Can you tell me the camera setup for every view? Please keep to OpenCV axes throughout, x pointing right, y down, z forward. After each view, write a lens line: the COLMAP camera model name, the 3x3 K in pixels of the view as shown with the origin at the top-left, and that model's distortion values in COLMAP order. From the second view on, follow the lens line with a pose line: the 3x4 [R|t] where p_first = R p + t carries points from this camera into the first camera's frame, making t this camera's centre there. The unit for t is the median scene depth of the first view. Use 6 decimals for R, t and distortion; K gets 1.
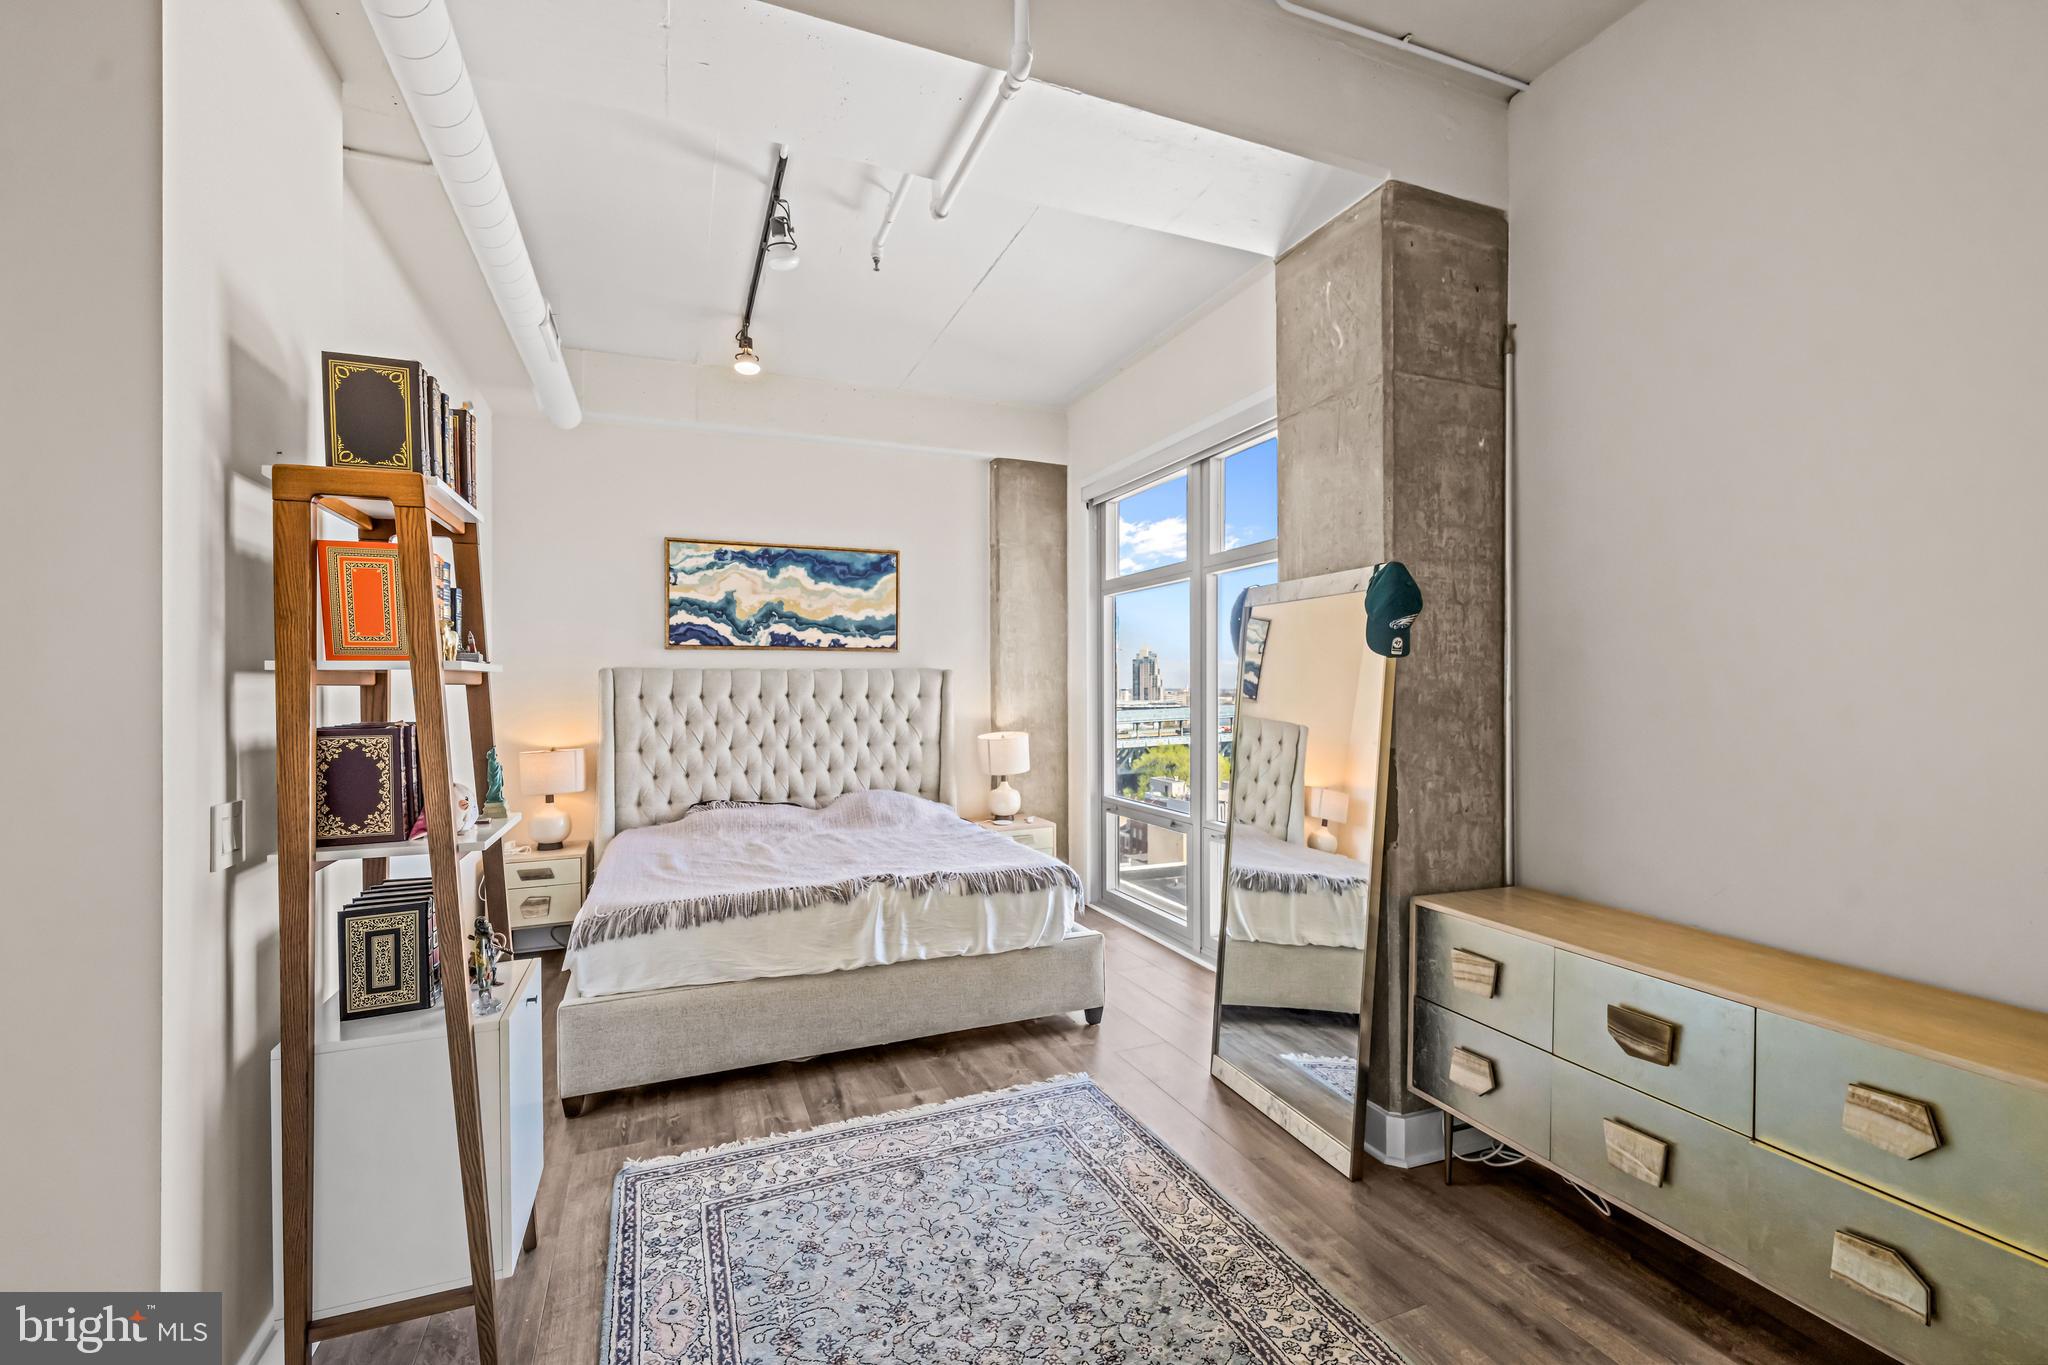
lens RADIAL K [[882.1, 0, 1031.7], [0, 882.1, 689.1], [0, 0, 1]] dist [0.000988, 0.000022]
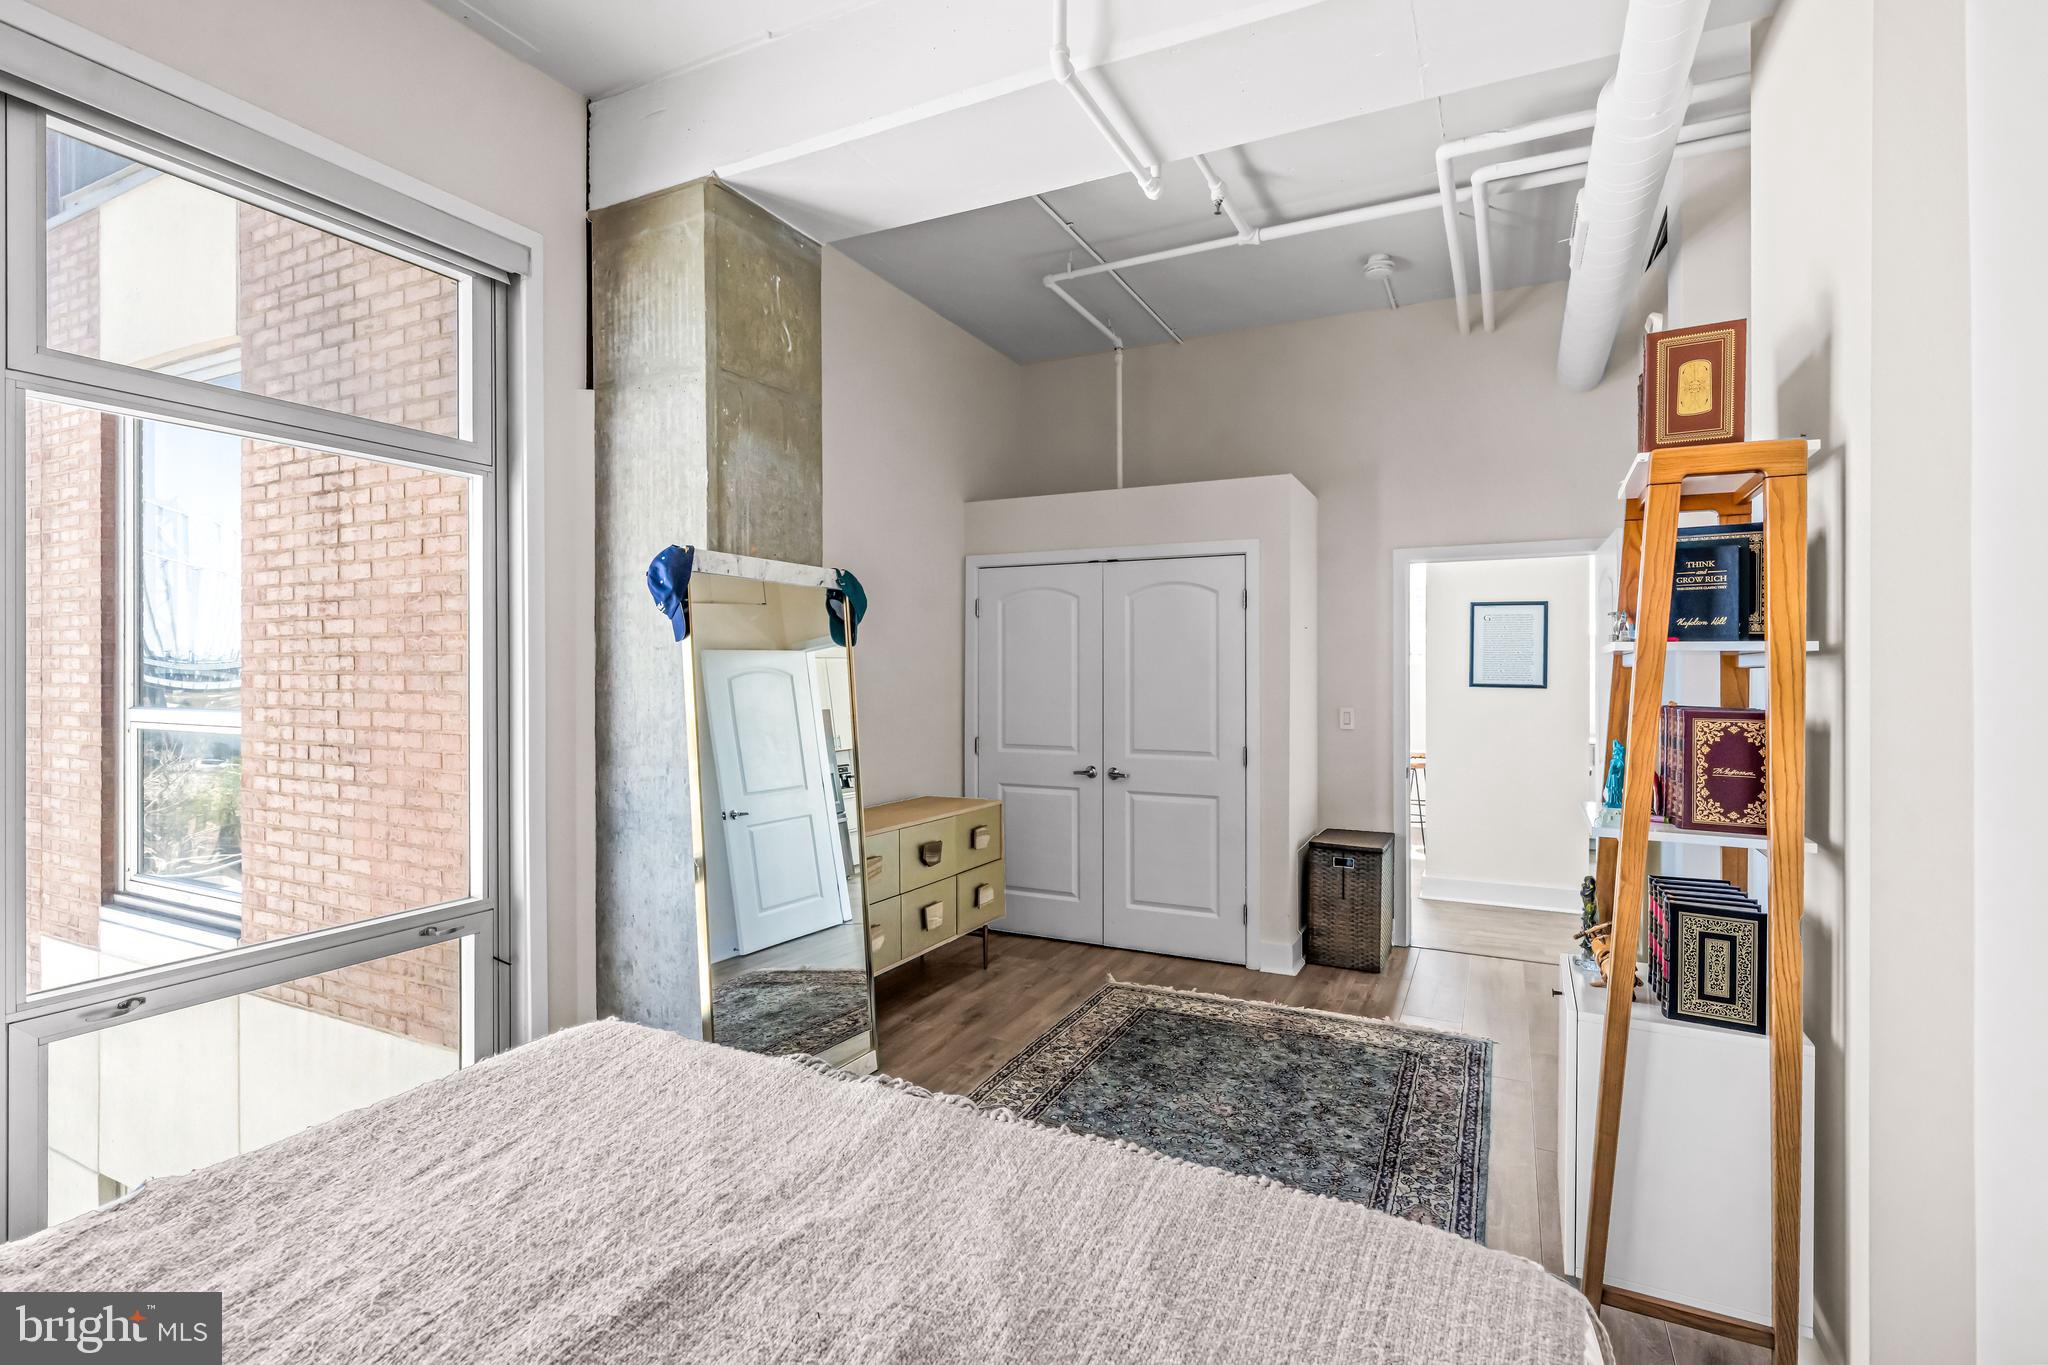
lens RADIAL K [[959.7, 0, 1031.1], [0, 959.7, 677.4], [0, 0, 1]] dist [-0.000852, 0.000003]
pose [[-0.660688, -0.002024, 0.750657, -0.980796], [0.004622, 0.999966, 0.006765, -0.002560], [-0.750646, 0.007939, -0.660657, 2.145118]]
